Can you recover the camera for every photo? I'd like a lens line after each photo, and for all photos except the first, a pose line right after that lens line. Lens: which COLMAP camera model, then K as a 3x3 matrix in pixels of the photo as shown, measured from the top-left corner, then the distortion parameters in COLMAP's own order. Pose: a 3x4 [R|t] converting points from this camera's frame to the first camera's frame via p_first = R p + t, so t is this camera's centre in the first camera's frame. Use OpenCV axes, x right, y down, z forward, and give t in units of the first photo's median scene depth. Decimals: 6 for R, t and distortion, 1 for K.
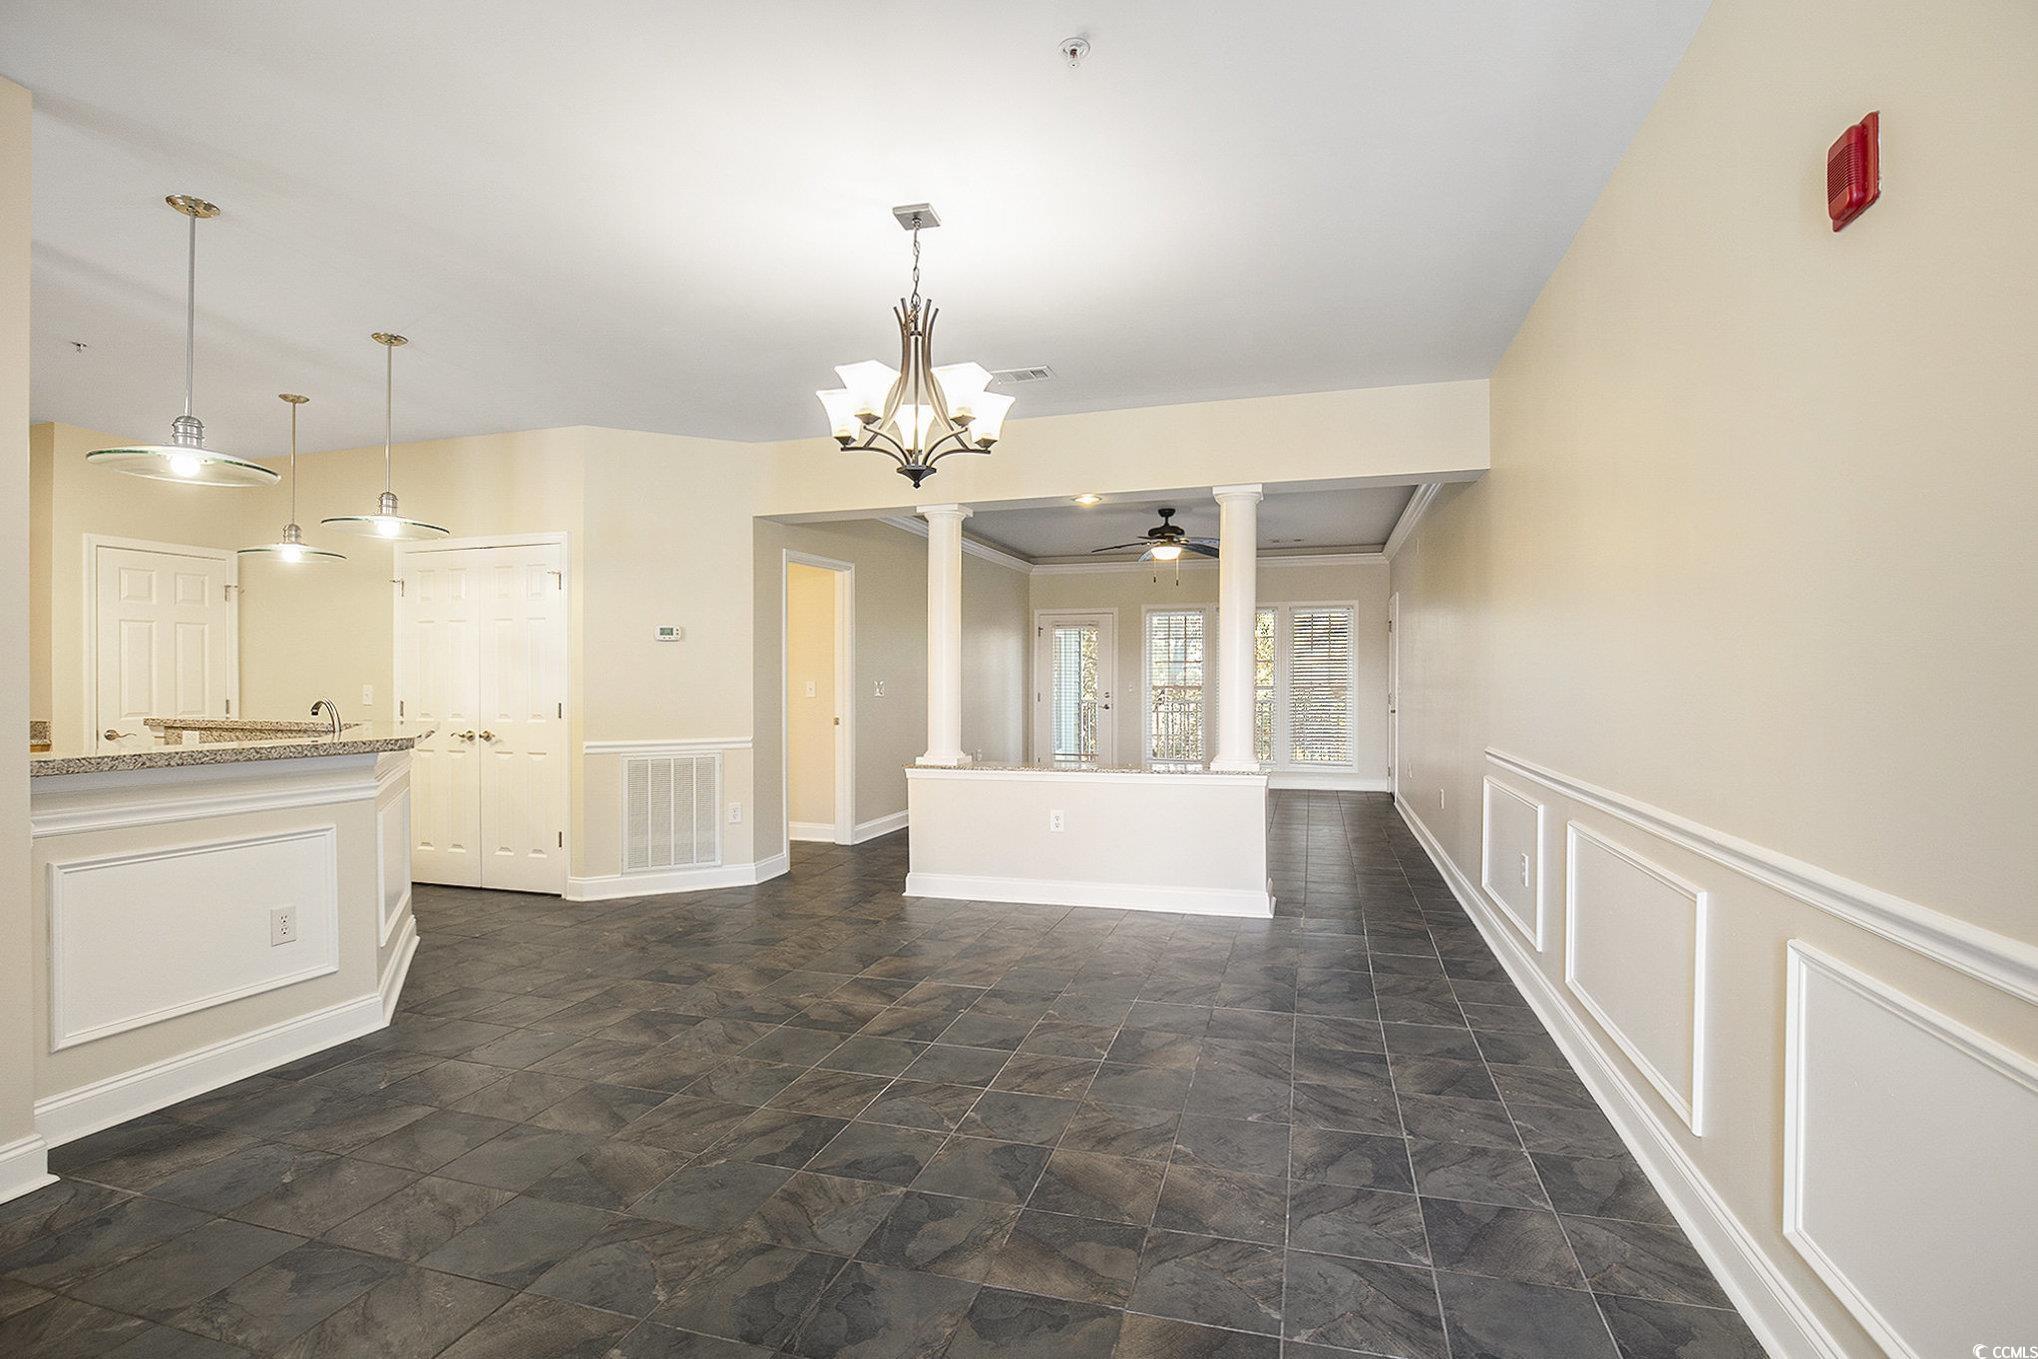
lens RADIAL K [[944.8, 0, 1019.4], [0, 944.8, 673.7], [0, 0, 1]] dist [-0.035416, 0.006406]
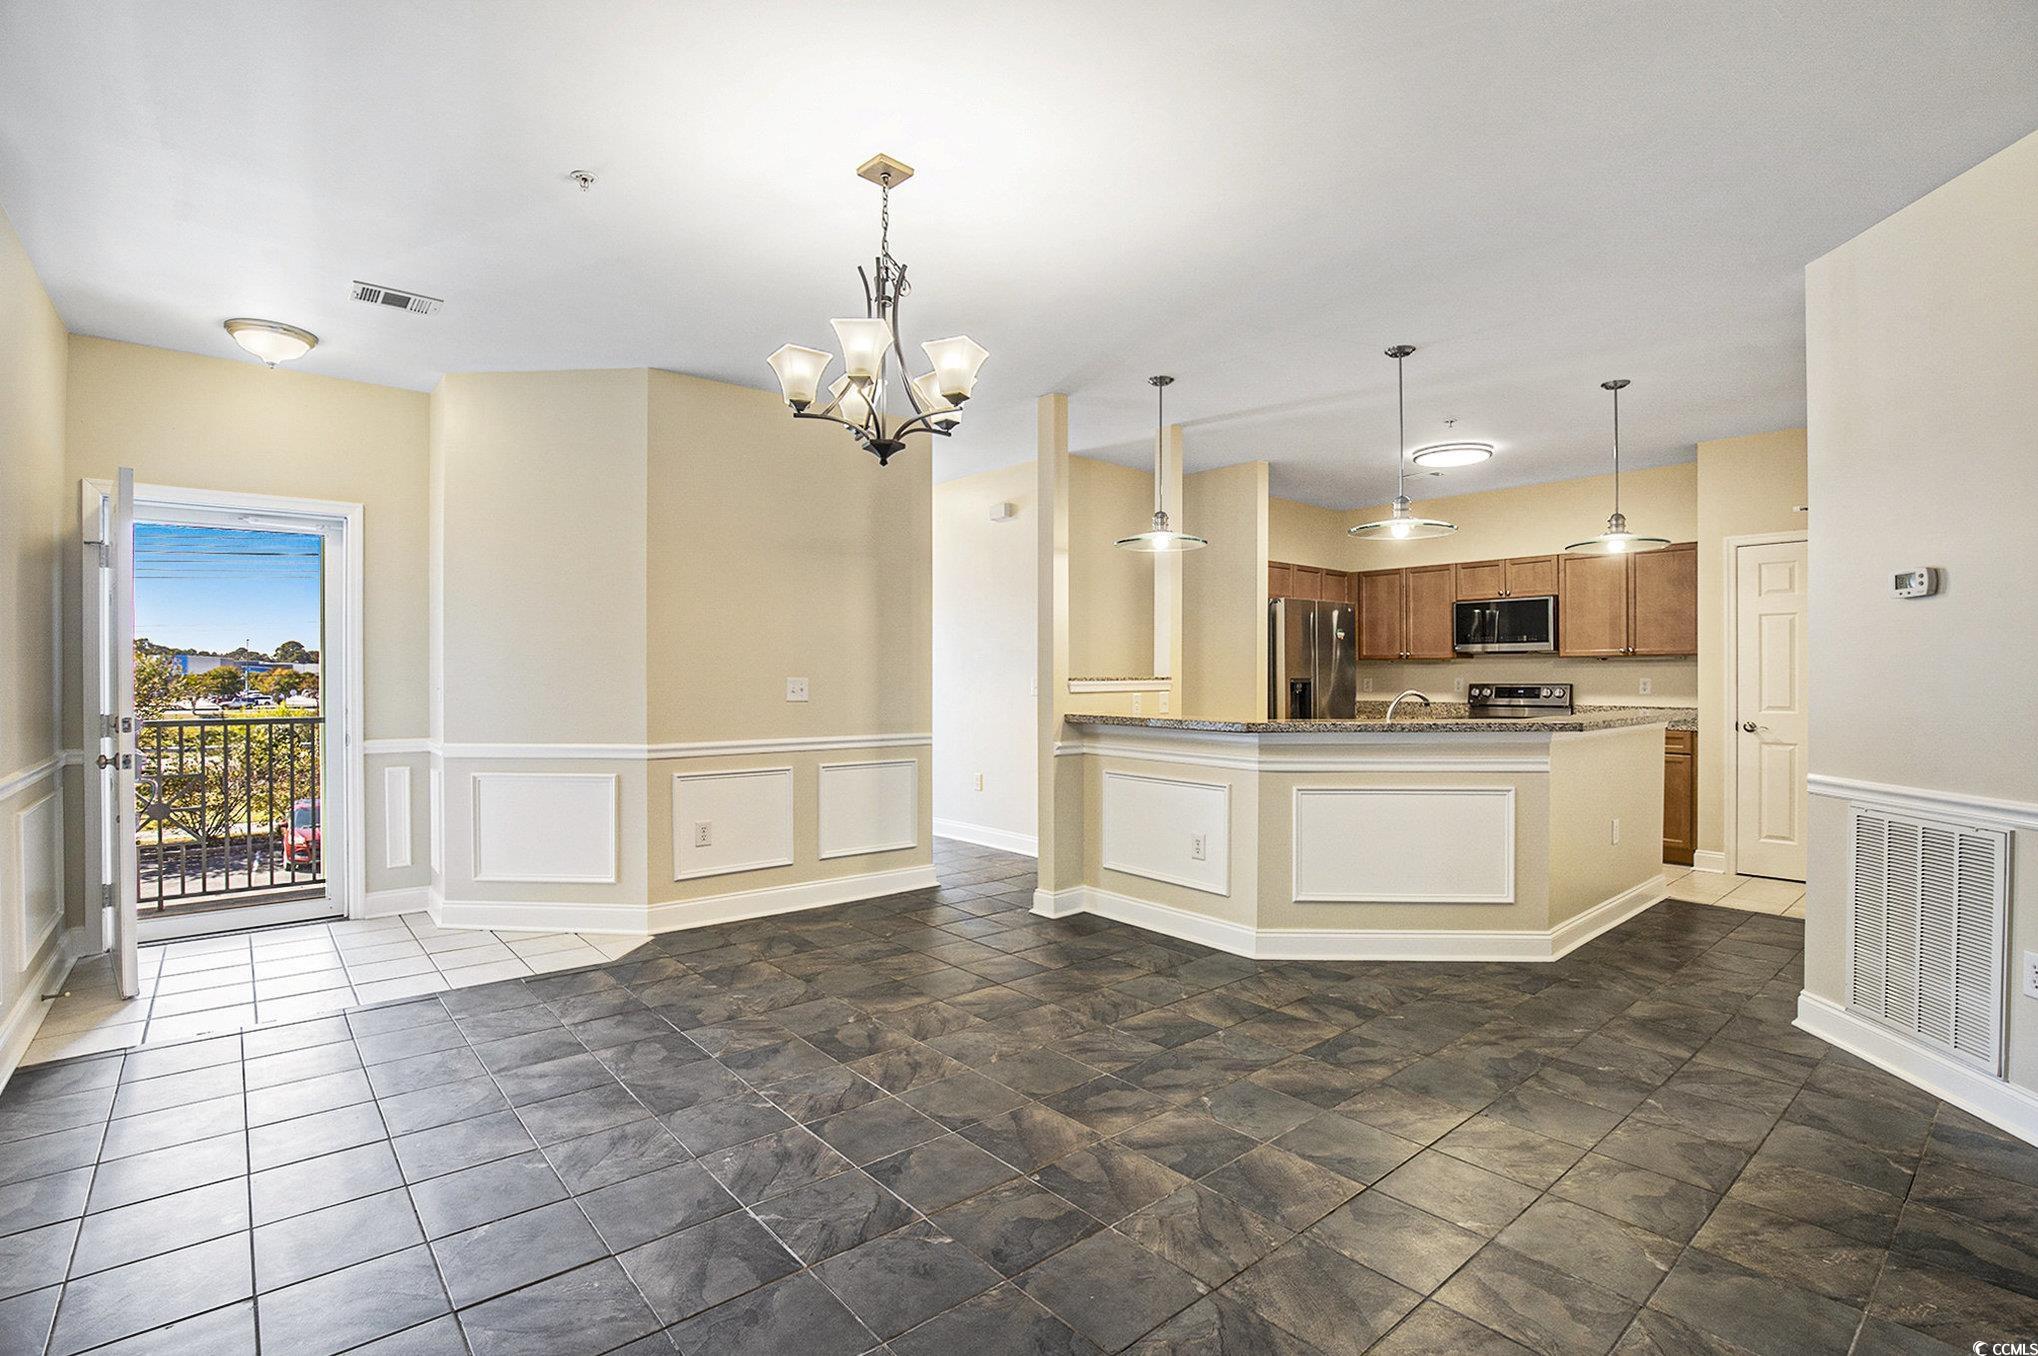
lens RADIAL K [[944.8, 0, 1045.5], [0, 944.8, 679.2], [0, 0, 1]] dist [-0.035416, 0.006406]
pose [[-0.524196, 0.004594, -0.851585, 0.430779], [0.009179, 0.999958, -0.000255, 0.007422], [0.851548, -0.007951, -0.524216, 1.181756]]
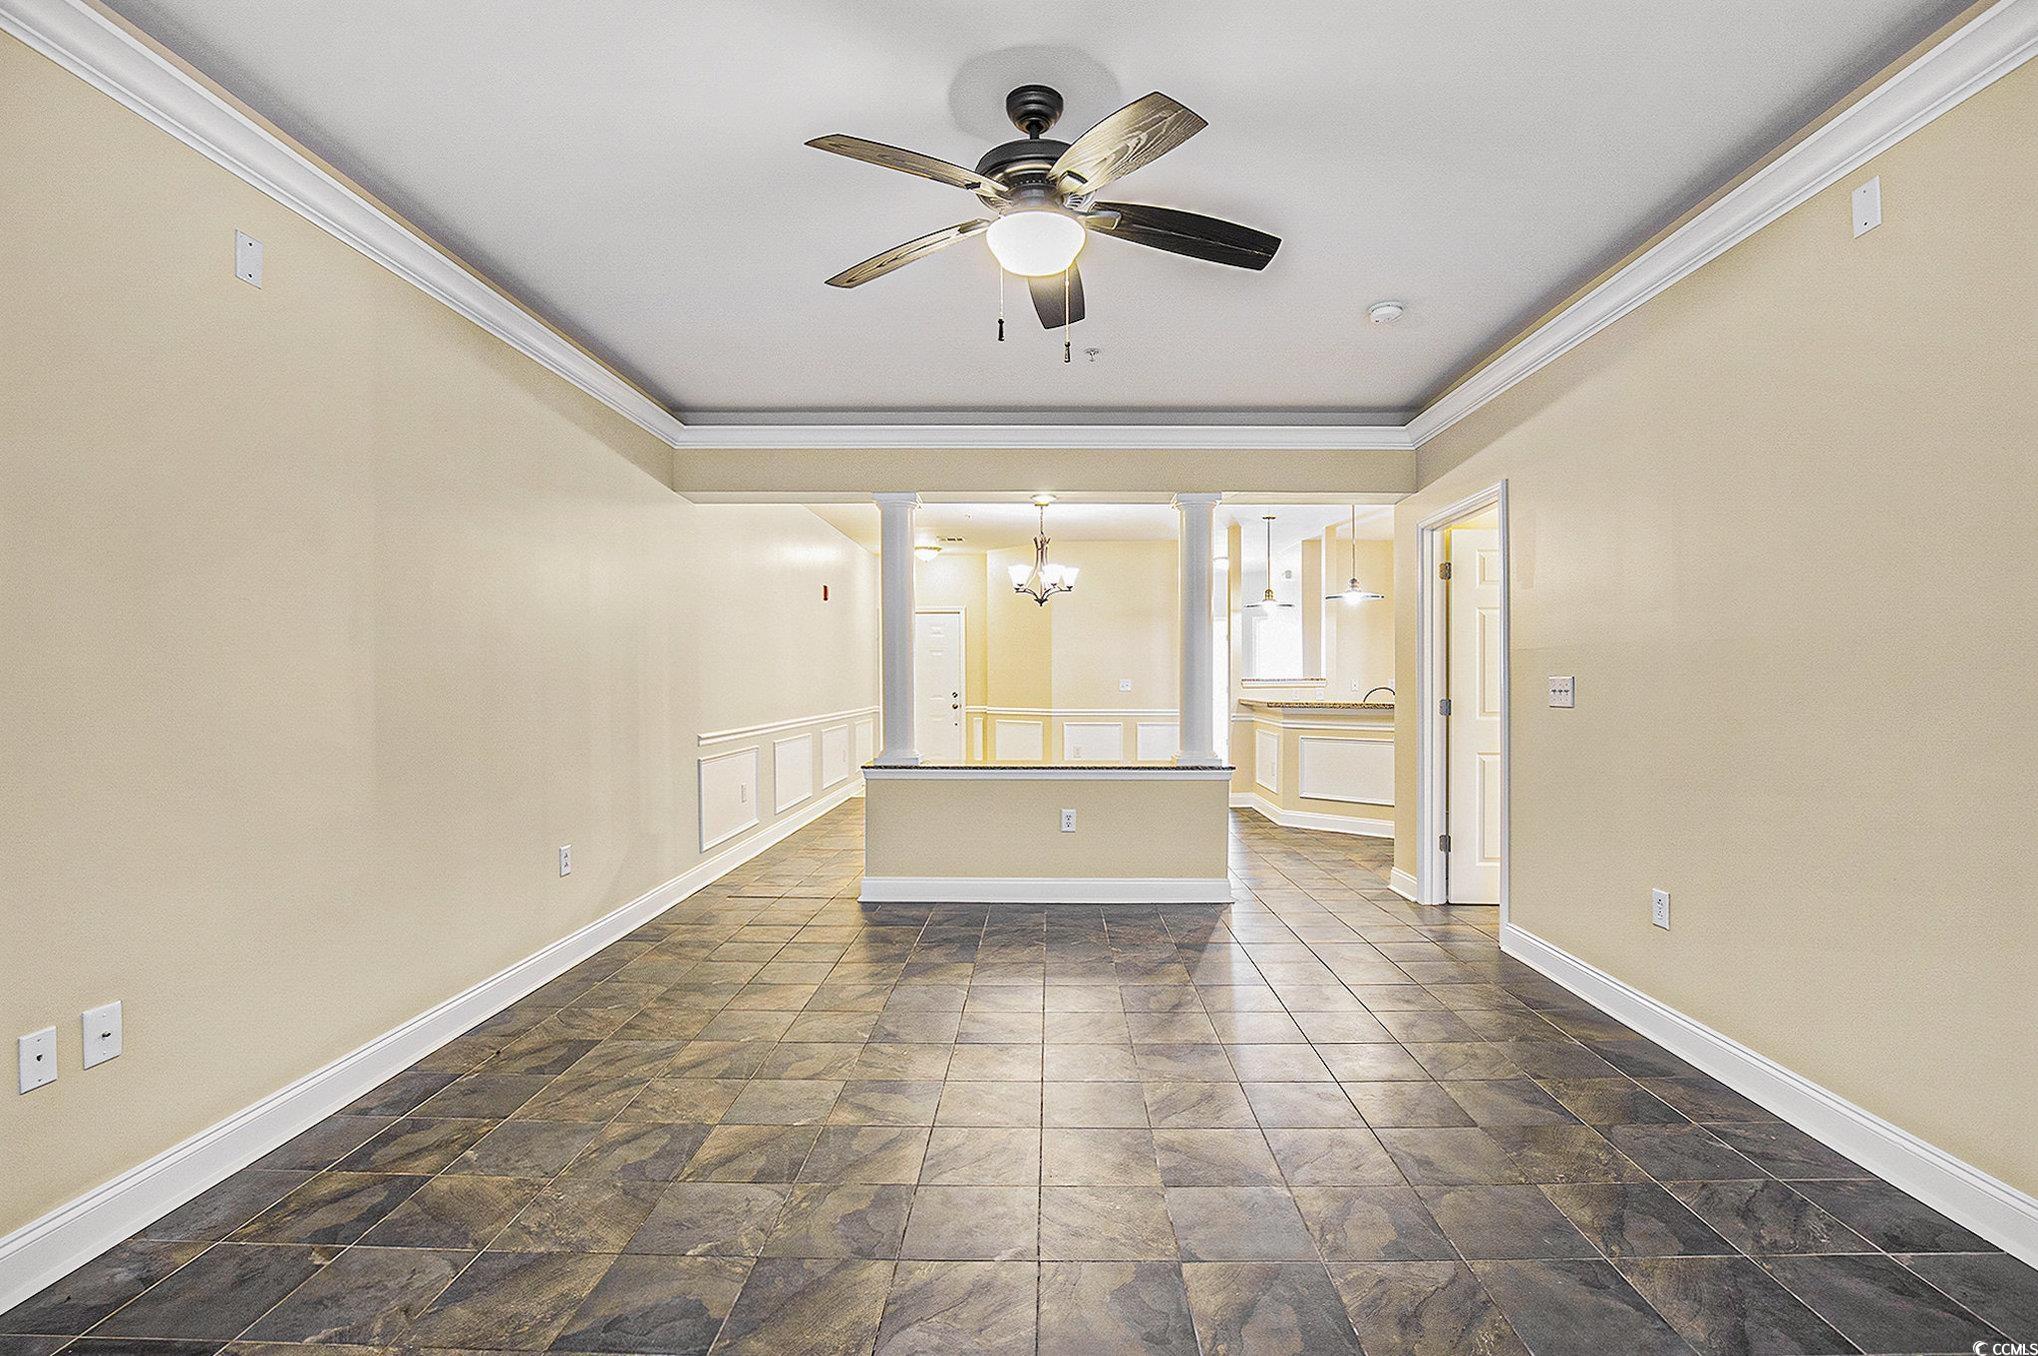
lens RADIAL K [[944.8, 0, 1035.6], [0, 944.8, 679.9], [0, 0, 1]] dist [-0.035416, 0.006406]
pose [[-0.964037, 0.005402, -0.265713, 0.450034], [0.007720, 0.999941, -0.007680, 0.021094], [0.265656, -0.009456, -0.964022, 2.590786]]
